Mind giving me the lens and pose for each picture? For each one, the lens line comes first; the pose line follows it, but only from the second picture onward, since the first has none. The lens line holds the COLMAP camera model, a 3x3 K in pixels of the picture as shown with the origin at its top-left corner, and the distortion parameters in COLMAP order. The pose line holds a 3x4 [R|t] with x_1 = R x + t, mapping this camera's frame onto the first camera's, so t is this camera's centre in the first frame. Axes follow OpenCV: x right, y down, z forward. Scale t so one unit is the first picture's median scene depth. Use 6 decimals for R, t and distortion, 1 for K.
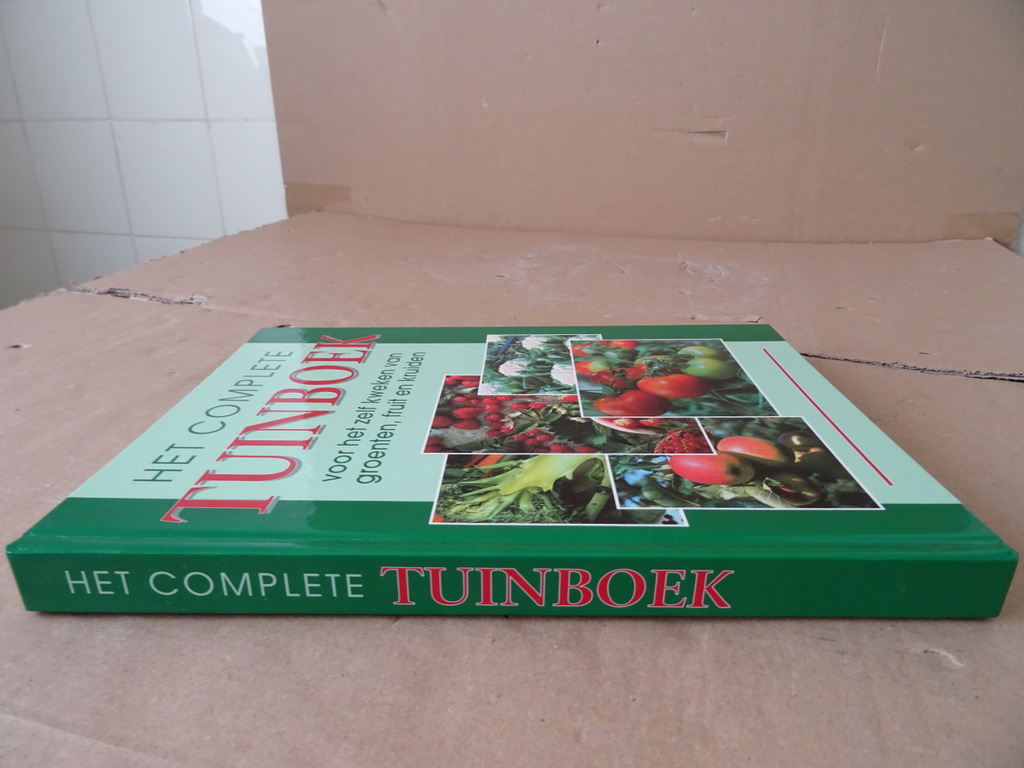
lens RADIAL K [[733.7, 0, 518.3], [0, 733.7, 386.0], [0, 0, 1]] dist [-0.003415, -0.015061]
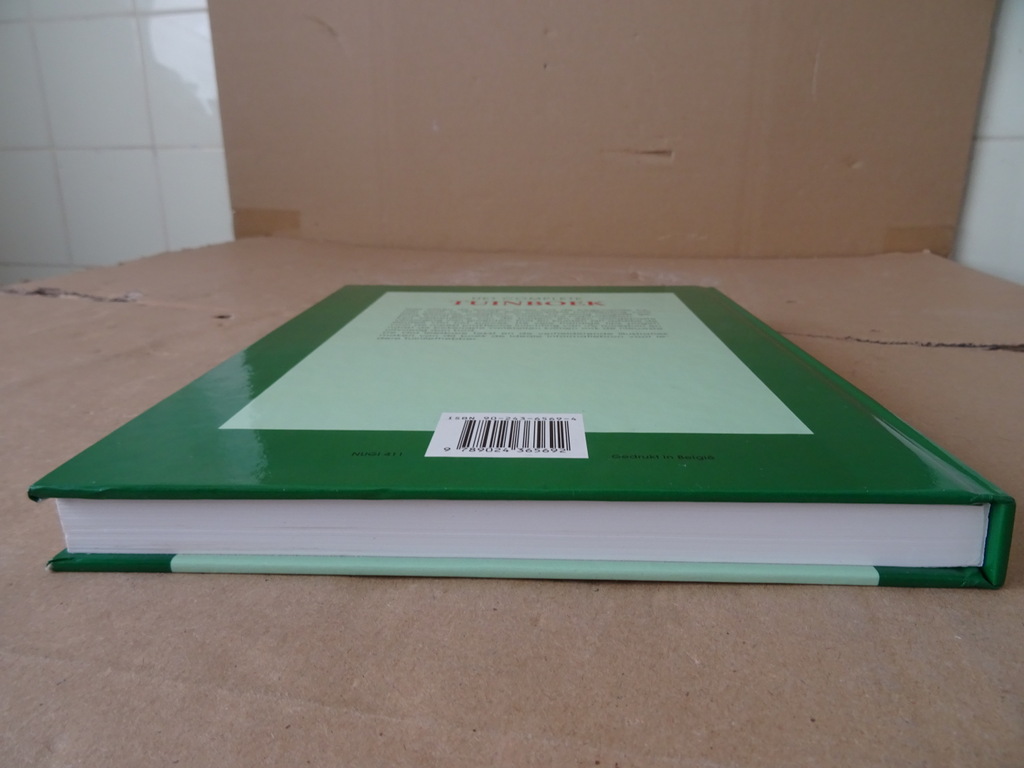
lens RADIAL K [[733.7, 0, 519.9], [0, 733.7, 383.6], [0, 0, 1]] dist [-0.003415, -0.015061]
pose [[0.997944, -0.012877, 0.062783, 0.005193], [0.018640, 0.995576, -0.092088, 0.124902], [-0.061320, 0.093069, 0.993770, 0.045339]]
